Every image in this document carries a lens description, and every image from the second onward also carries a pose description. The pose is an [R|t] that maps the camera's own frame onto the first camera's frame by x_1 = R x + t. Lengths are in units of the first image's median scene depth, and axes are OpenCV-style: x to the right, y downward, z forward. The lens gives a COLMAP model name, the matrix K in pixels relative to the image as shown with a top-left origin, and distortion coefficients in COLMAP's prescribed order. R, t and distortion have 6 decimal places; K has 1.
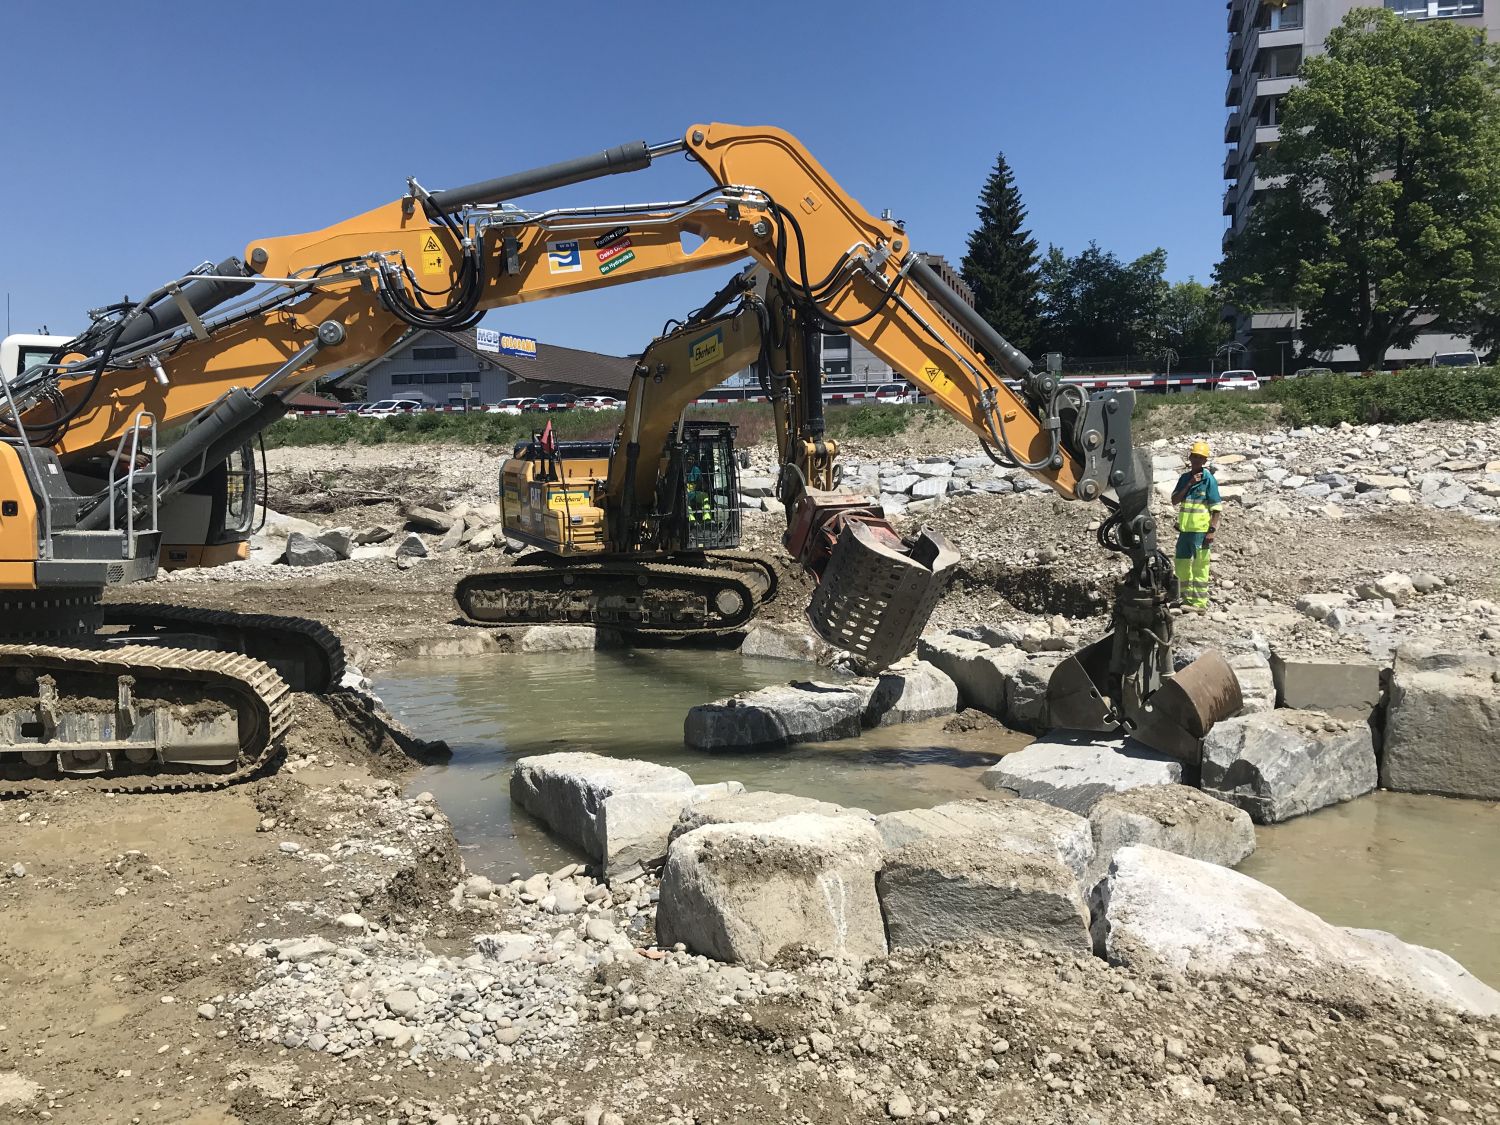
lens RADIAL K [[1227.2, 0, 752.0], [0, 1227.2, 560.3], [0, 0, 1]] dist [0.014550, -0.016281]
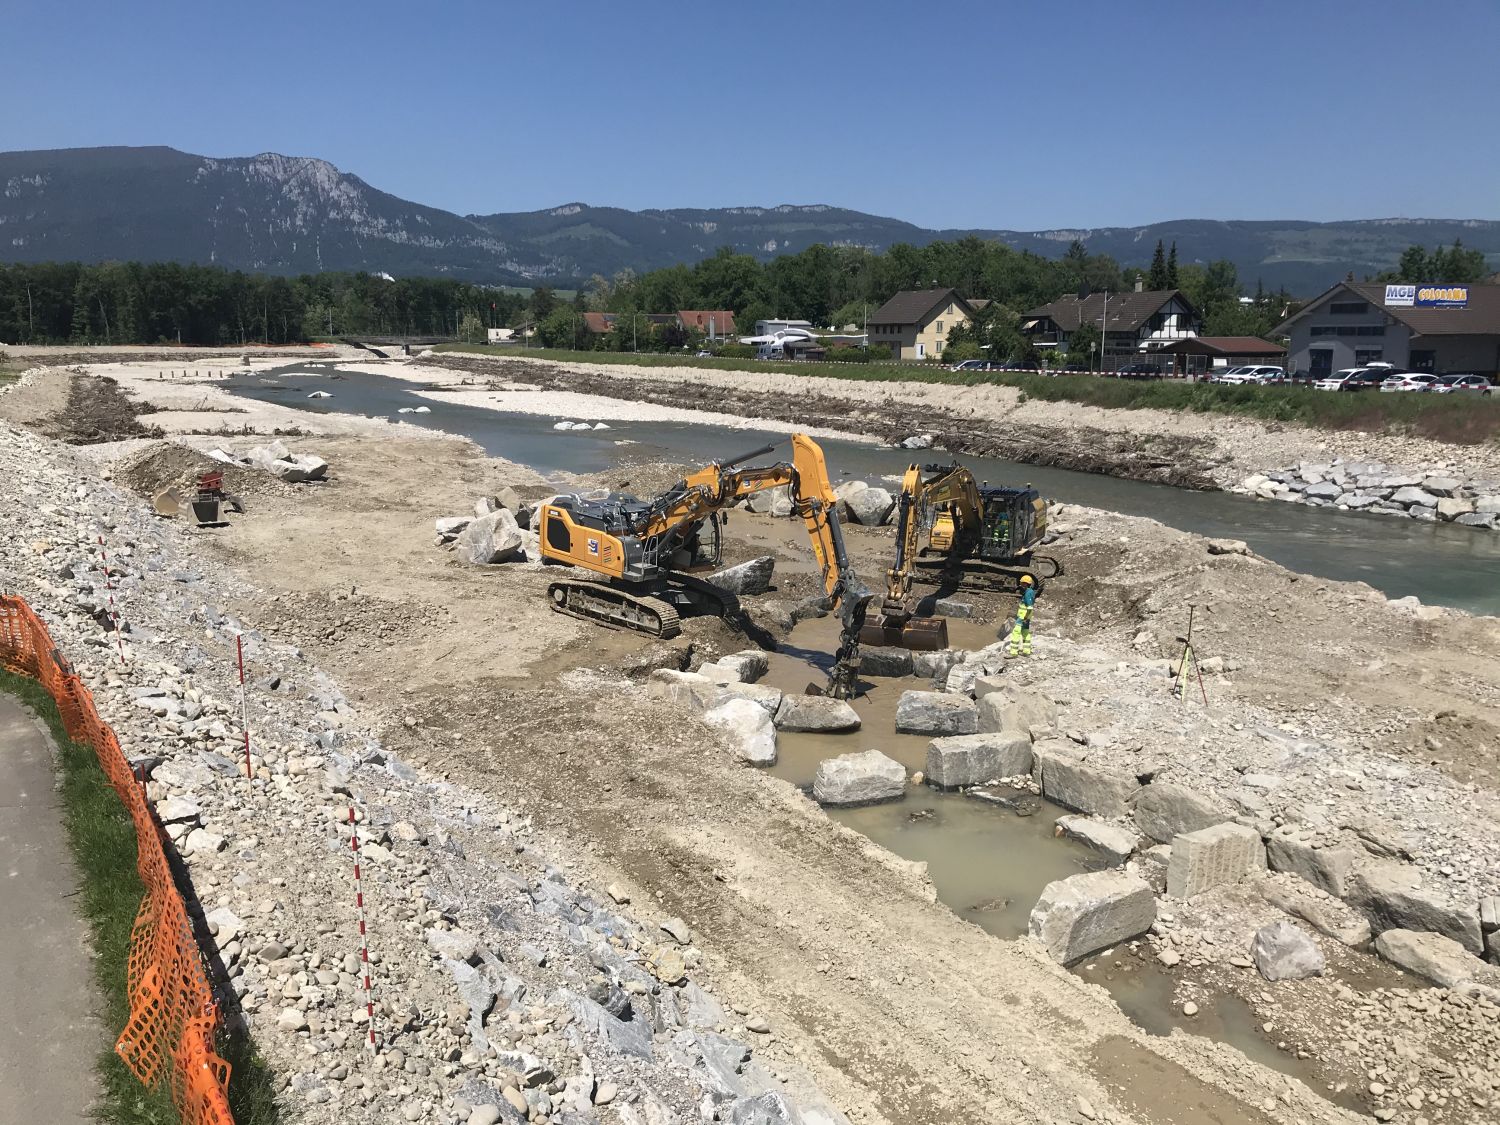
lens RADIAL K [[1227.2, 0, 748.9], [0, 1227.2, 563.3], [0, 0, 1]] dist [0.014550, -0.016281]
pose [[0.613639, 0.153740, -0.774475, 1.640278], [-0.062075, 0.987218, 0.146788, -0.382973], [0.787143, -0.042000, 0.615339, -0.632327]]
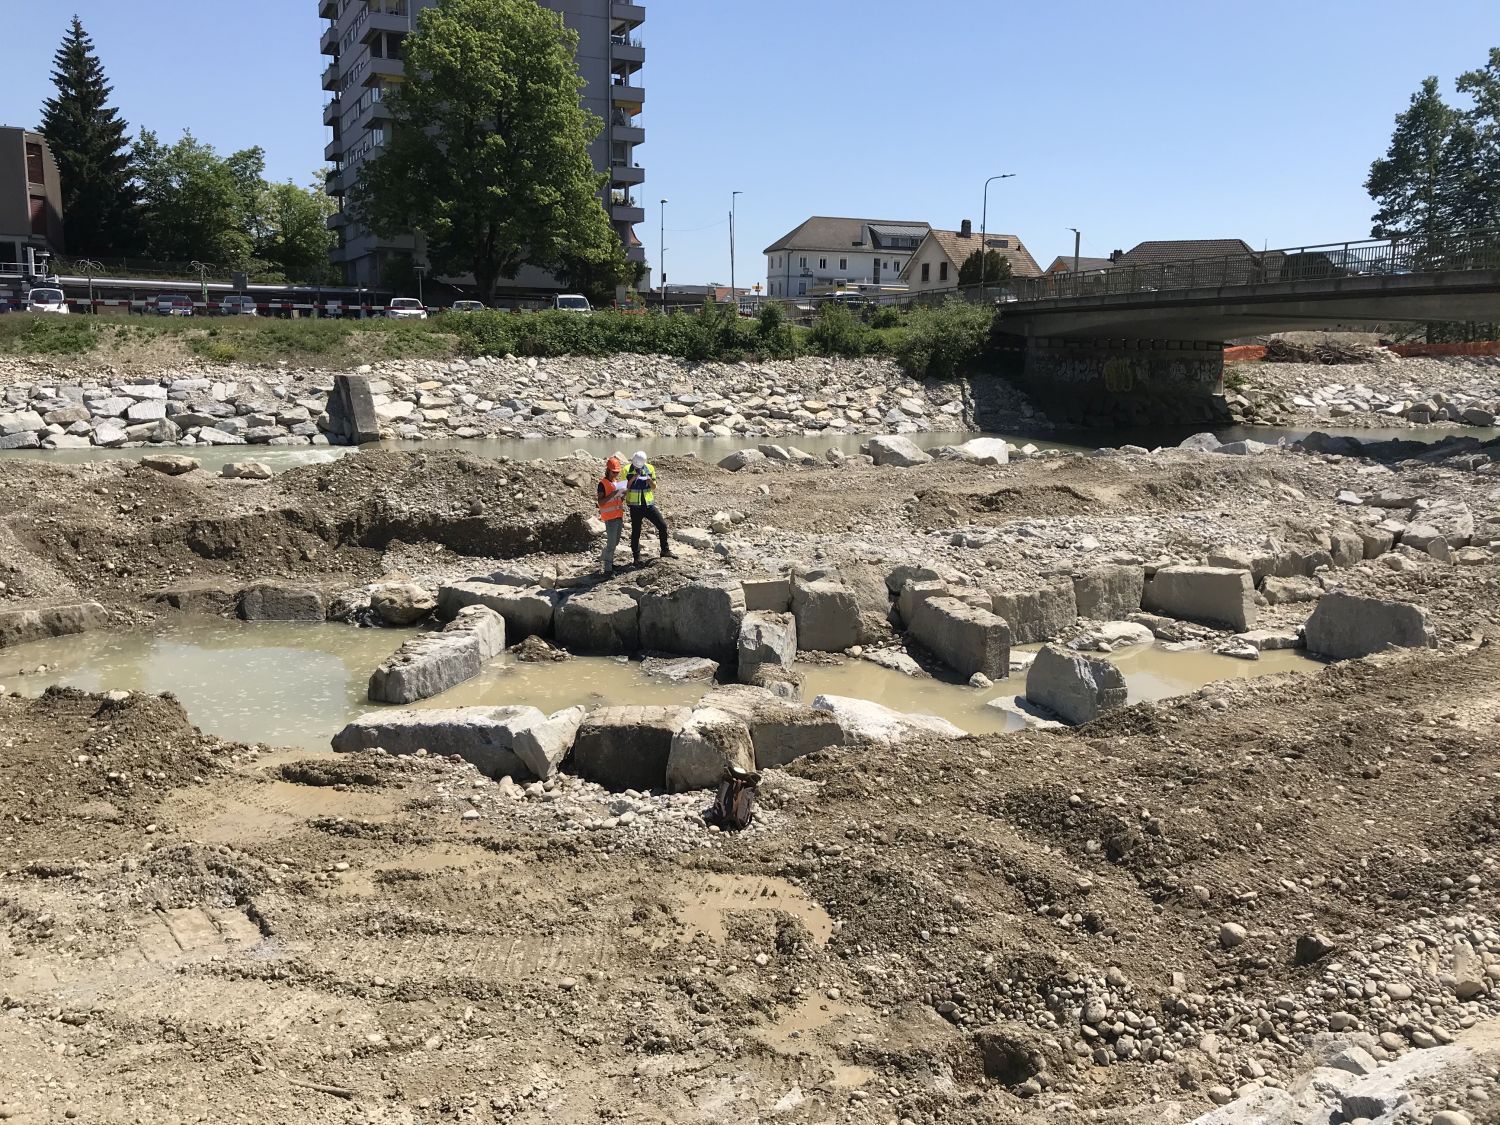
lens RADIAL K [[1227.2, 0, 748.8], [0, 1227.2, 563.9], [0, 0, 1]] dist [0.014550, -0.016281]
pose [[0.731124, -0.097341, 0.675265, -0.182884], [0.027968, 0.993214, 0.112892, -0.035266], [-0.681672, -0.063652, 0.728884, -0.061958]]
